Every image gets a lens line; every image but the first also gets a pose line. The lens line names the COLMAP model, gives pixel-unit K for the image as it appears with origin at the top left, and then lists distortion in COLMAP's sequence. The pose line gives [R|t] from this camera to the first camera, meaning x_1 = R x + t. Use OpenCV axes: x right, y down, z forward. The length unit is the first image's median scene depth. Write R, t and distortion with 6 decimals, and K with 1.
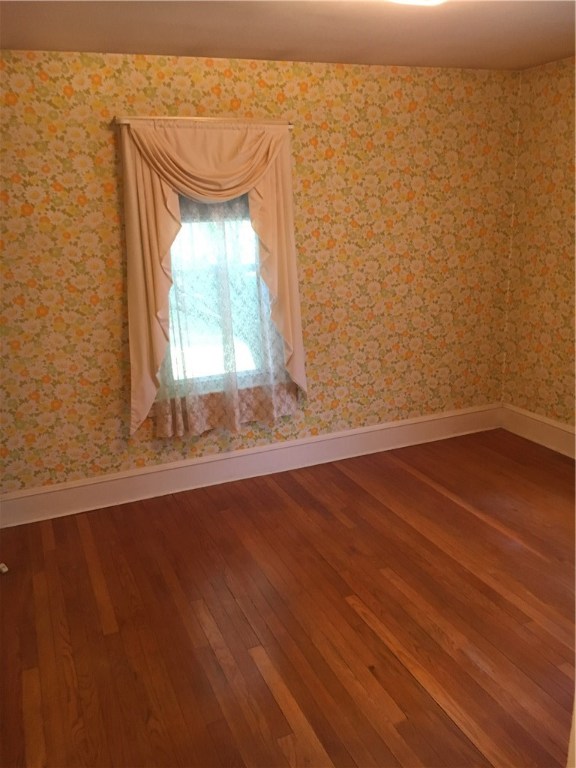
lens RADIAL K [[665.7, 0, 291.1], [0, 665.7, 385.7], [0, 0, 1]] dist [0.090287, -0.114973]
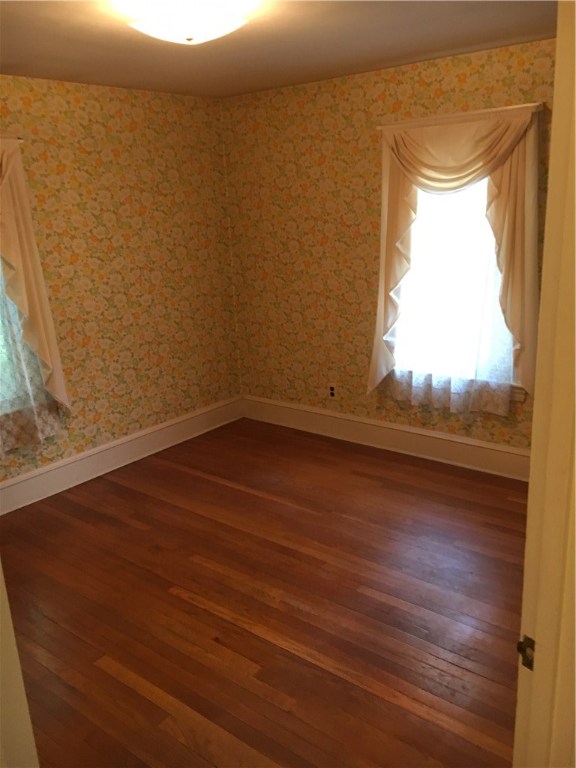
lens RADIAL K [[665.7, 0, 286.3], [0, 665.7, 391.9], [0, 0, 1]] dist [0.090287, -0.114973]
pose [[0.881959, -0.135921, 0.451301, -0.141249], [0.141820, 0.989672, 0.020912, 0.008903], [-0.449483, 0.045560, 0.892126, -0.029795]]
